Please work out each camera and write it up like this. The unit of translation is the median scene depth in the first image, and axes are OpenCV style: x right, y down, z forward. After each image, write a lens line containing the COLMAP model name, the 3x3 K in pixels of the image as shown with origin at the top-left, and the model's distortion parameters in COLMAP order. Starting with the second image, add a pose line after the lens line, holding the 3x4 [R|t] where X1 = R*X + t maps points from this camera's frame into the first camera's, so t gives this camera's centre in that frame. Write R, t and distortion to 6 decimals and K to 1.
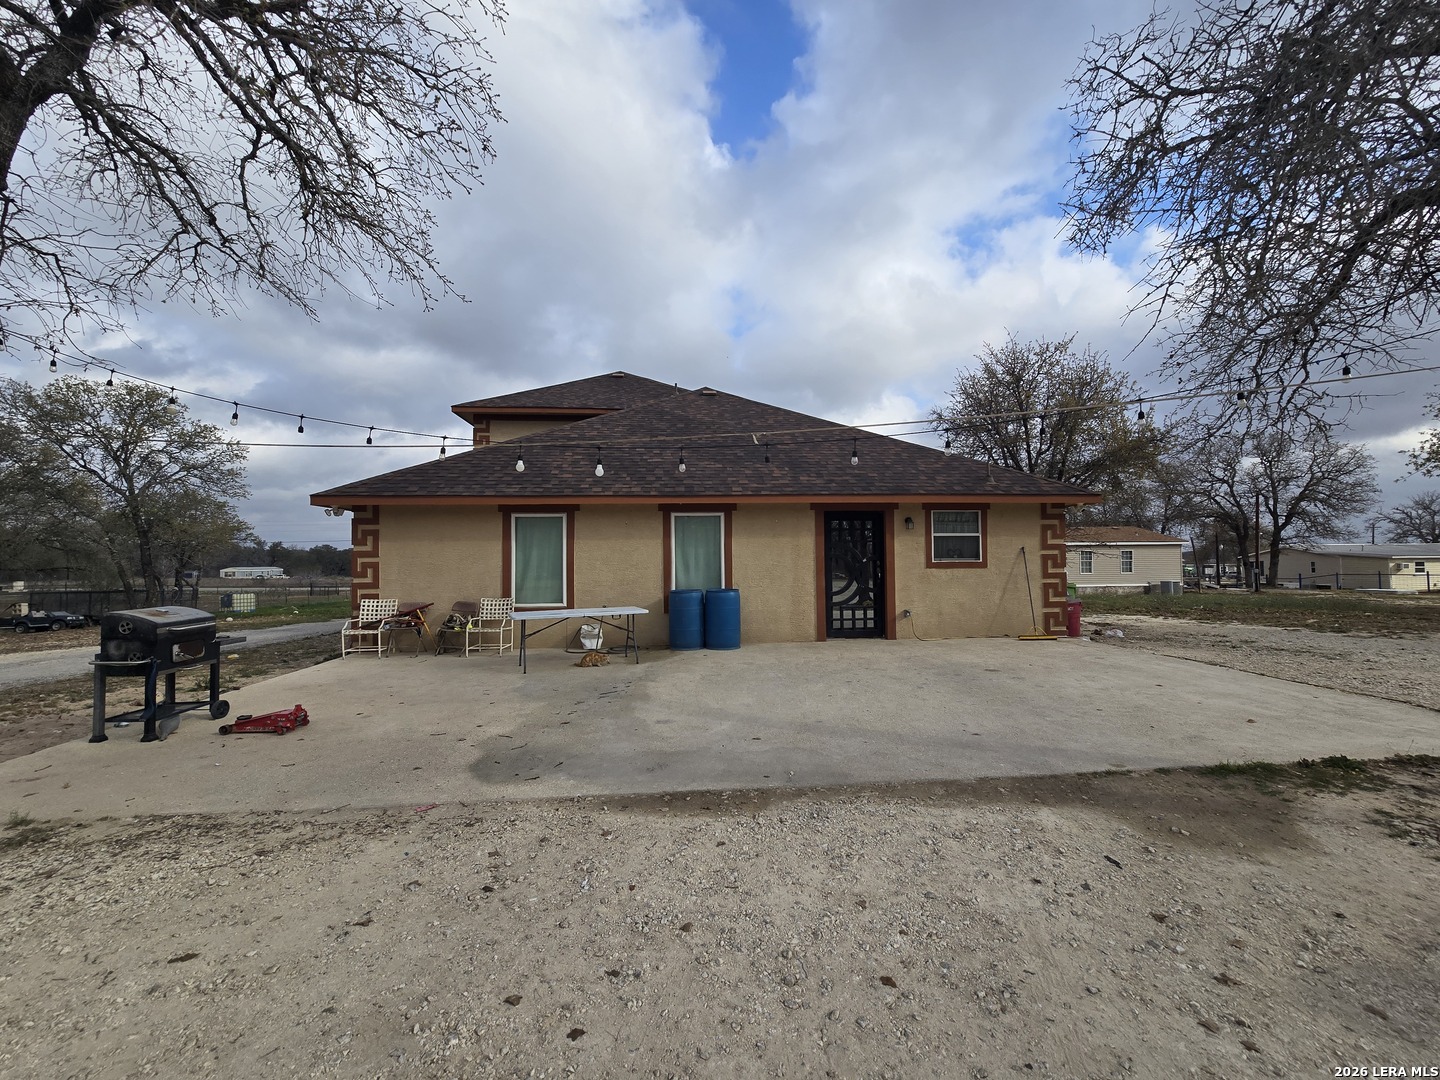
lens RADIAL K [[588.2, 0, 718.4], [0, 588.2, 543.5], [0, 0, 1]] dist [-0.000335, -0.000538]
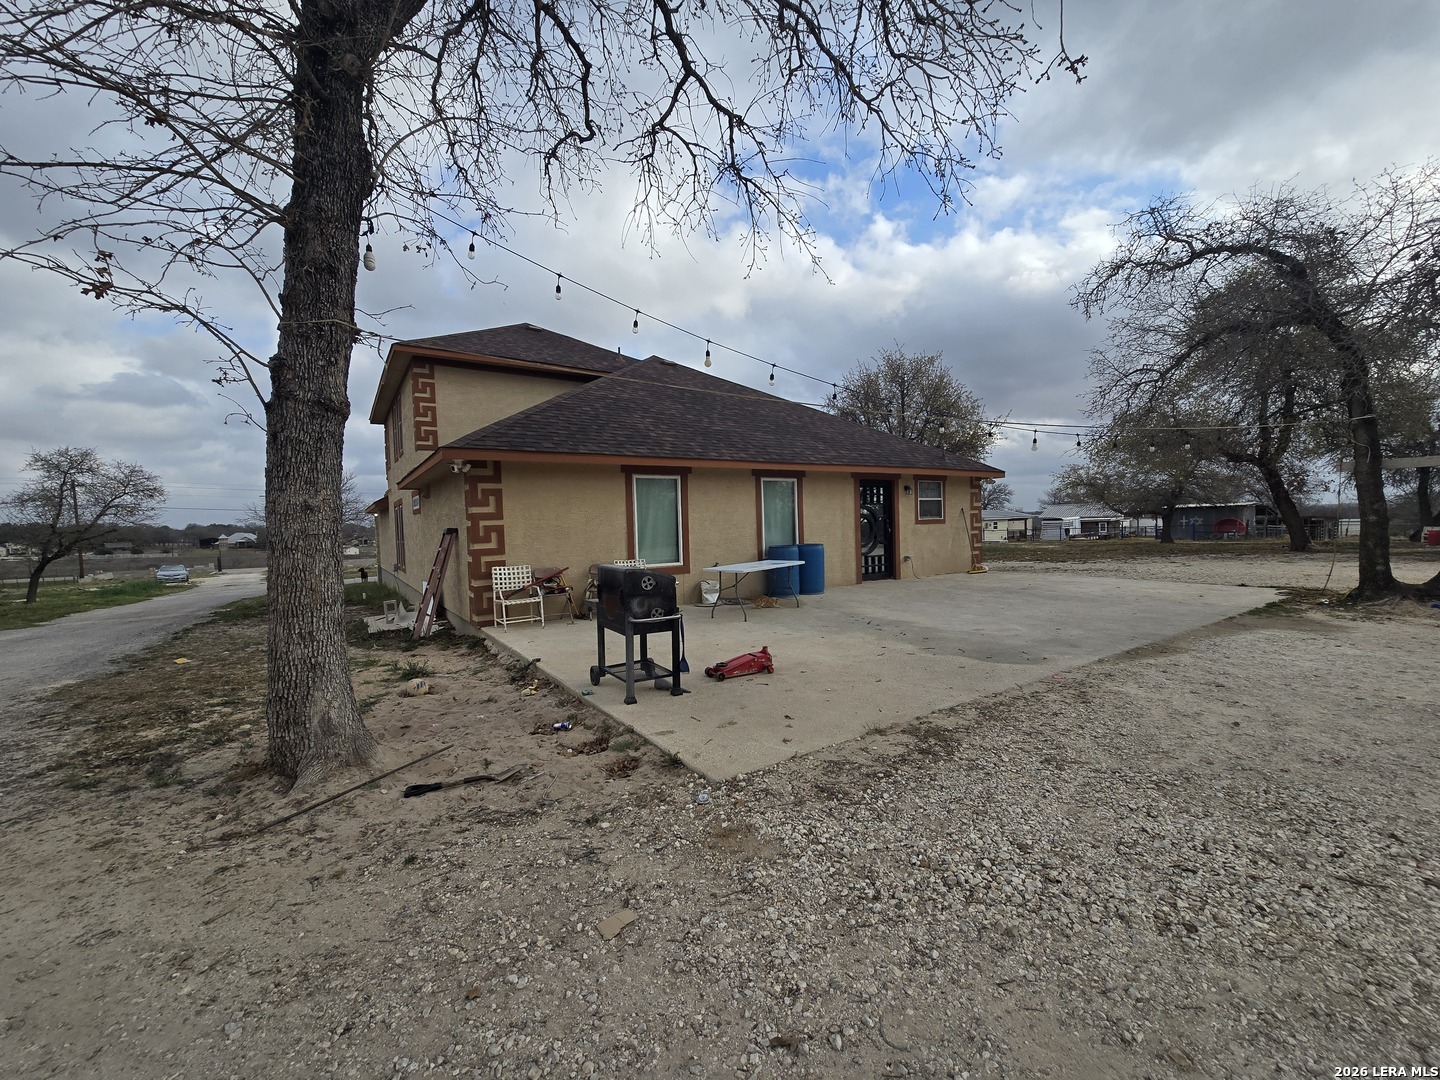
lens RADIAL K [[588.2, 0, 727.0], [0, 588.2, 540.9], [0, 0, 1]] dist [-0.000335, -0.000538]
pose [[0.876555, -0.028105, 0.480481, -0.679473], [0.005231, 0.998791, 0.048881, 0.013110], [-0.481274, -0.040334, 0.875642, 0.046153]]
